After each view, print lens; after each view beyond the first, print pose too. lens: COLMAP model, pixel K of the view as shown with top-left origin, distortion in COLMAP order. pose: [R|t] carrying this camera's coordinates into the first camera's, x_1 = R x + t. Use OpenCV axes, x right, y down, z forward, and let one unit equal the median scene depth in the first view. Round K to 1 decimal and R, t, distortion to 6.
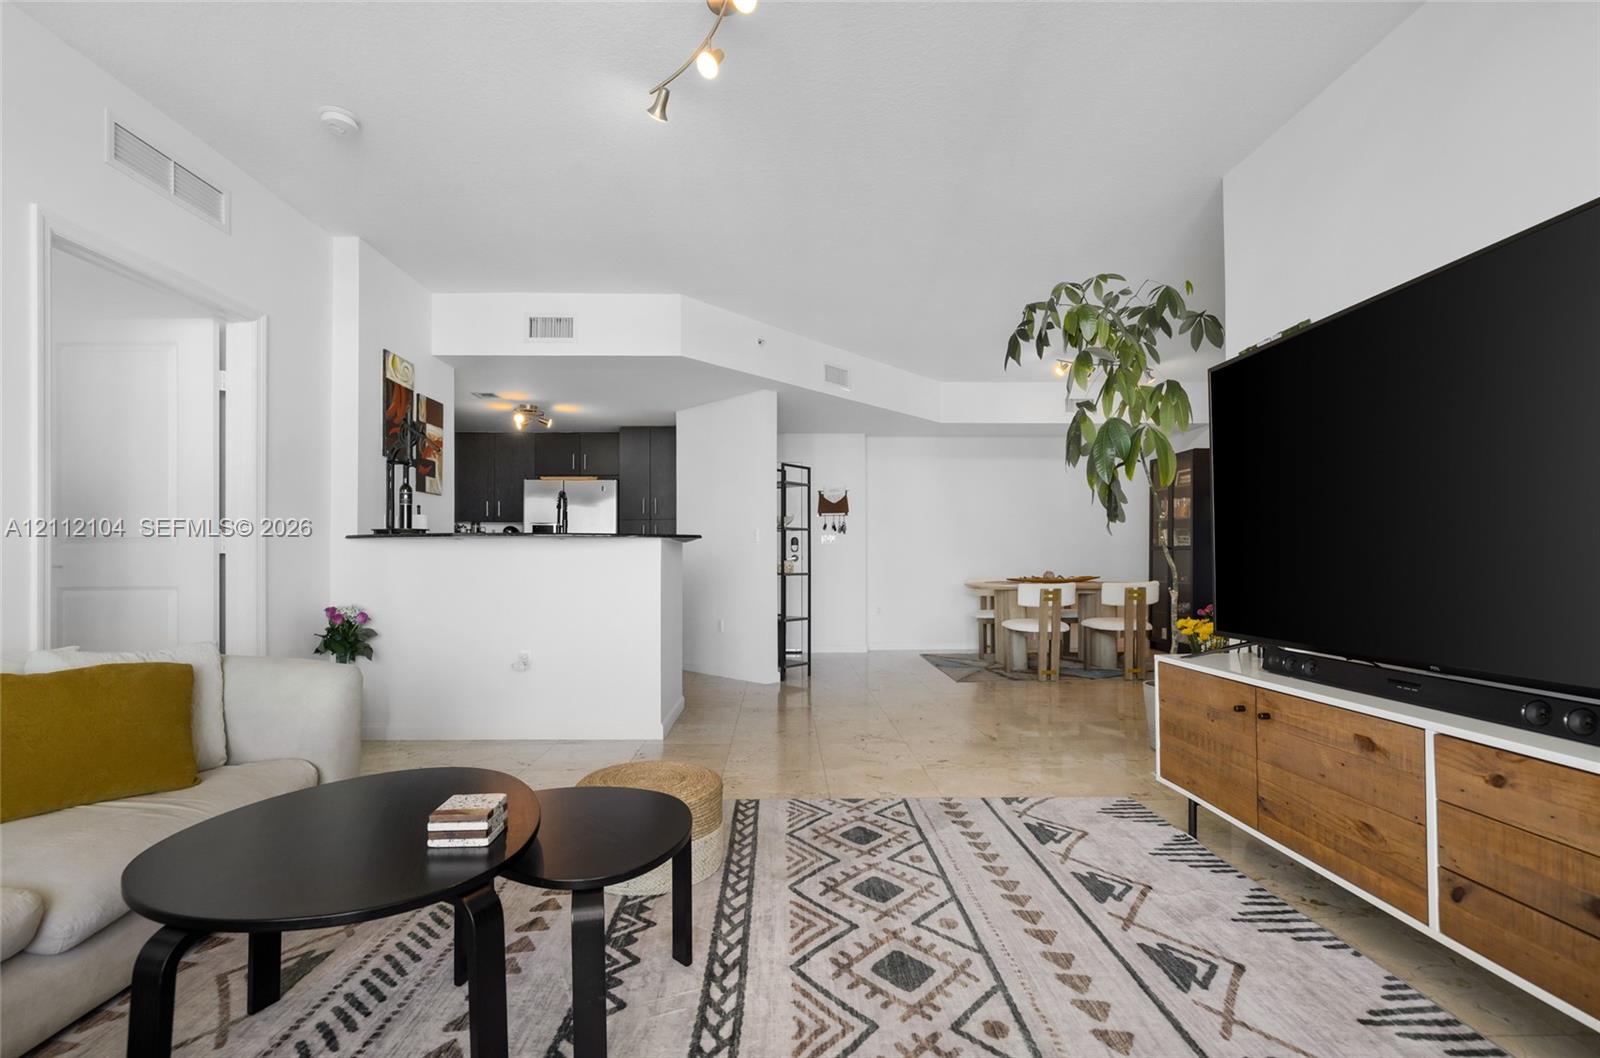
lens RADIAL K [[691.2, 0, 796.5], [0, 691.2, 551.1], [0, 0, 1]] dist [-0.010714, 0.007538]
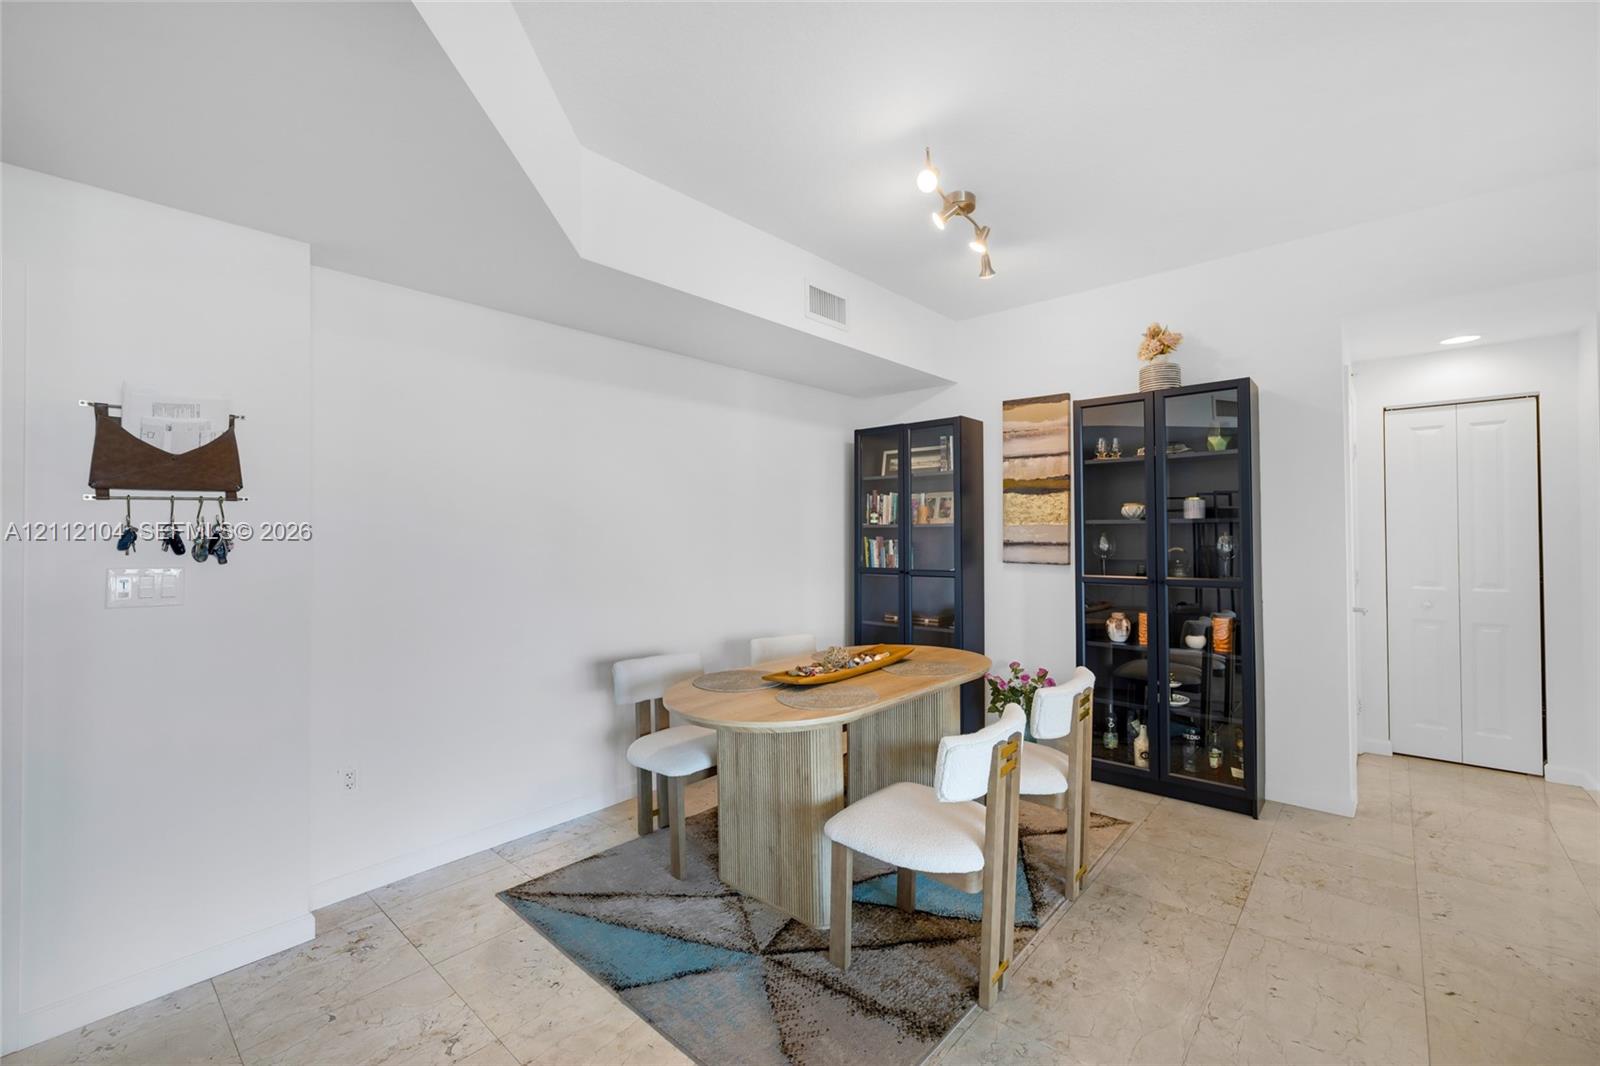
lens RADIAL K [[684.6, 0, 808.2], [0, 684.6, 535.9], [0, 0, 1]] dist [-0.010161, 0.003445]
pose [[0.672434, -0.003389, 0.740150, 0.064006], [-0.005873, 0.999934, 0.009914, -0.112310], [-0.740134, -0.011013, 0.672369, 1.710638]]
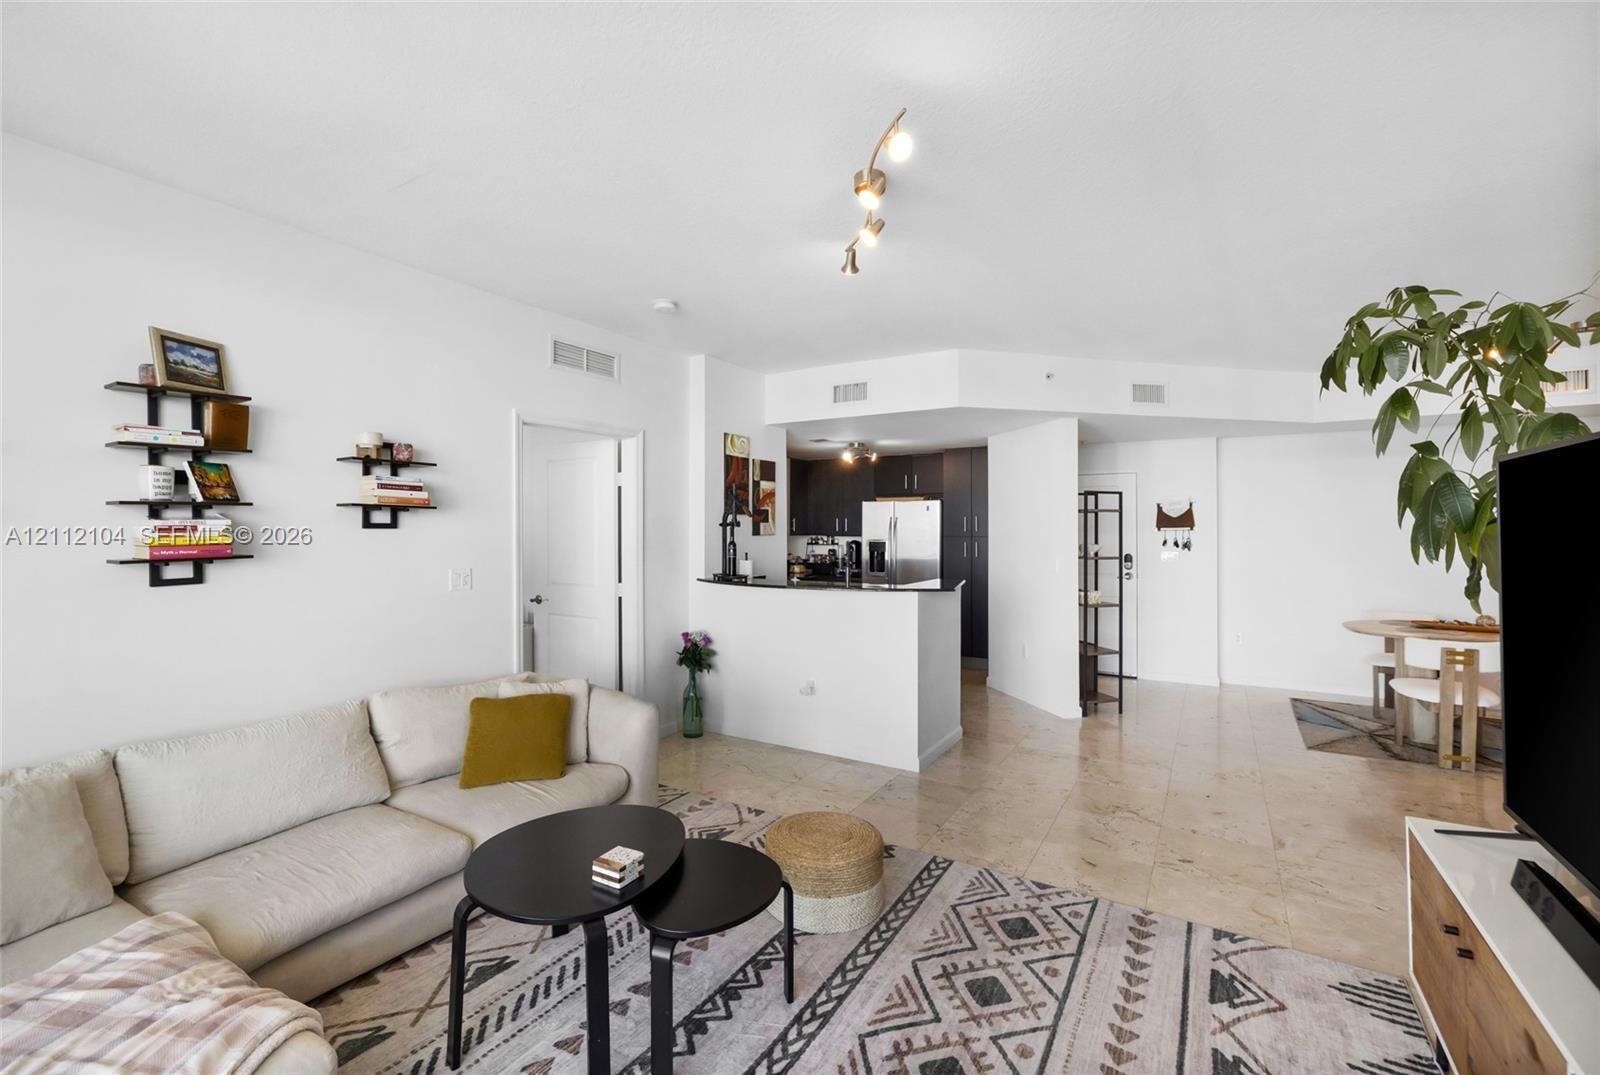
lens RADIAL K [[687.9, 0, 800.7], [0, 687.9, 522.8], [0, 0, 1]] dist [-0.002108, 0.003090]
pose [[0.844634, -0.002314, -0.535339, 0.330442], [0.005017, 0.999981, 0.003595, -0.183706], [0.535321, -0.005722, 0.844630, -0.047608]]
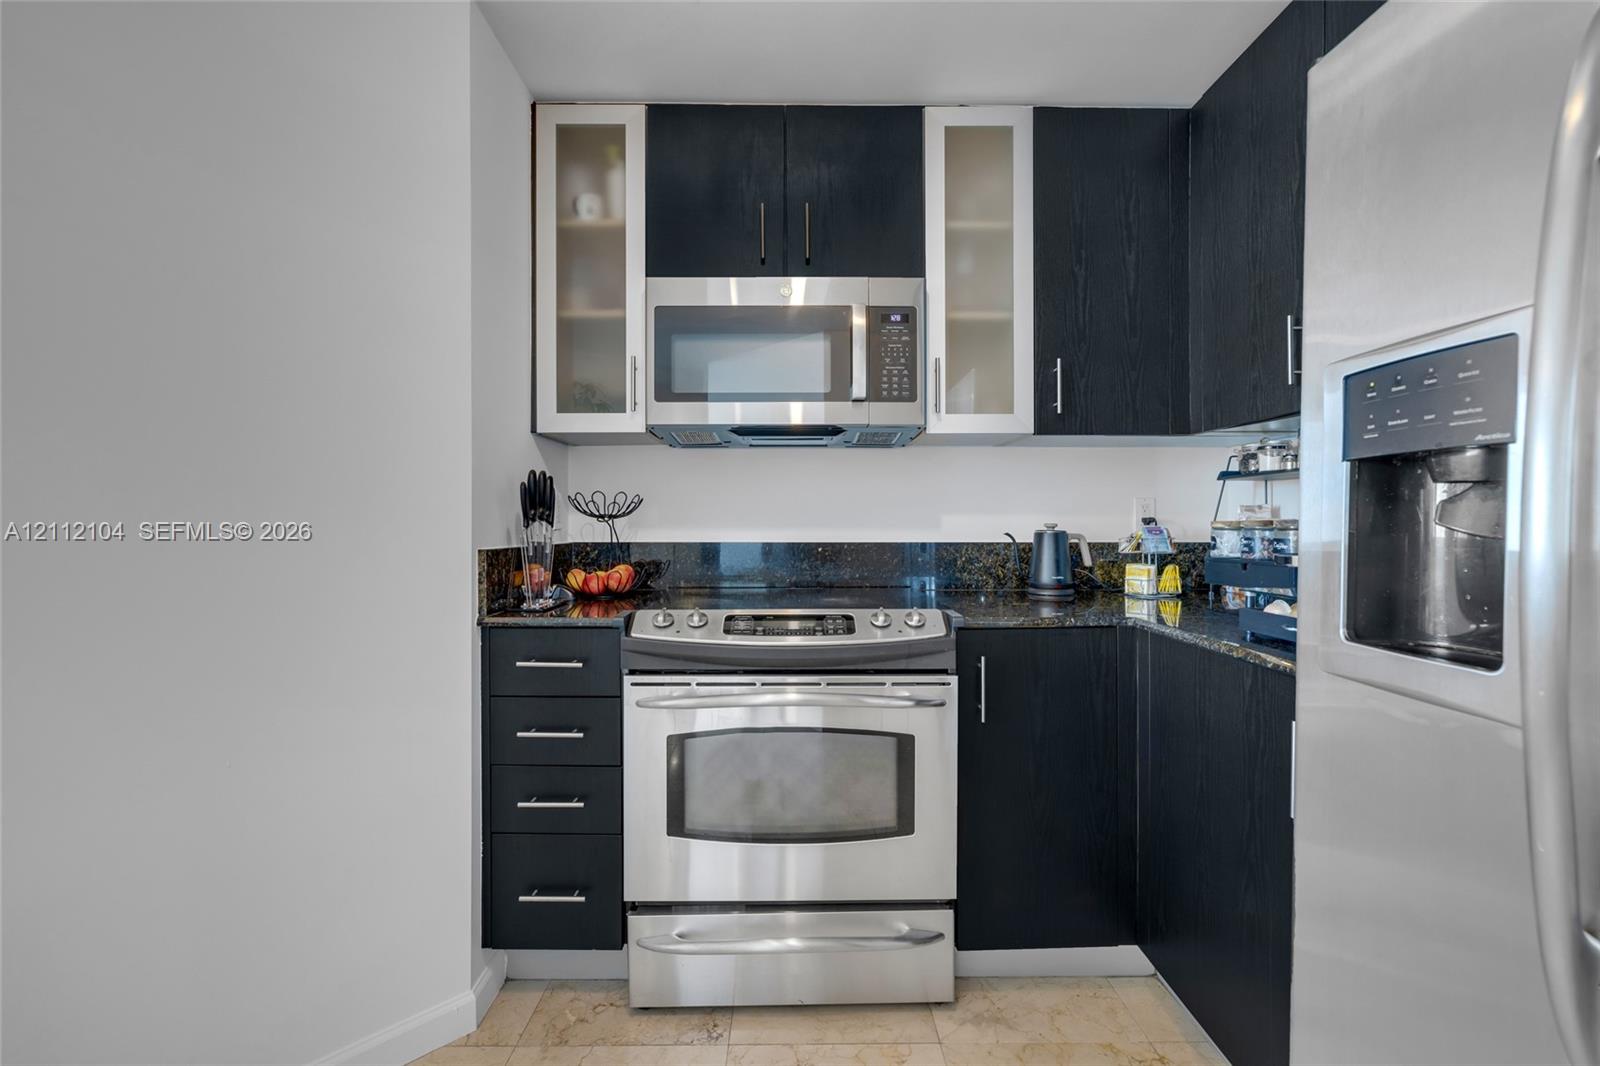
lens RADIAL K [[684.6, 0, 788.9], [0, 684.6, 524.1], [0, 0, 1]] dist [-0.010161, 0.003445]
pose [[-0.012907, 0.005462, -0.999902, -0.626032], [0.012753, 0.999905, 0.005297, -0.029271], [0.999835, -0.012683, -0.012976, 2.242613]]
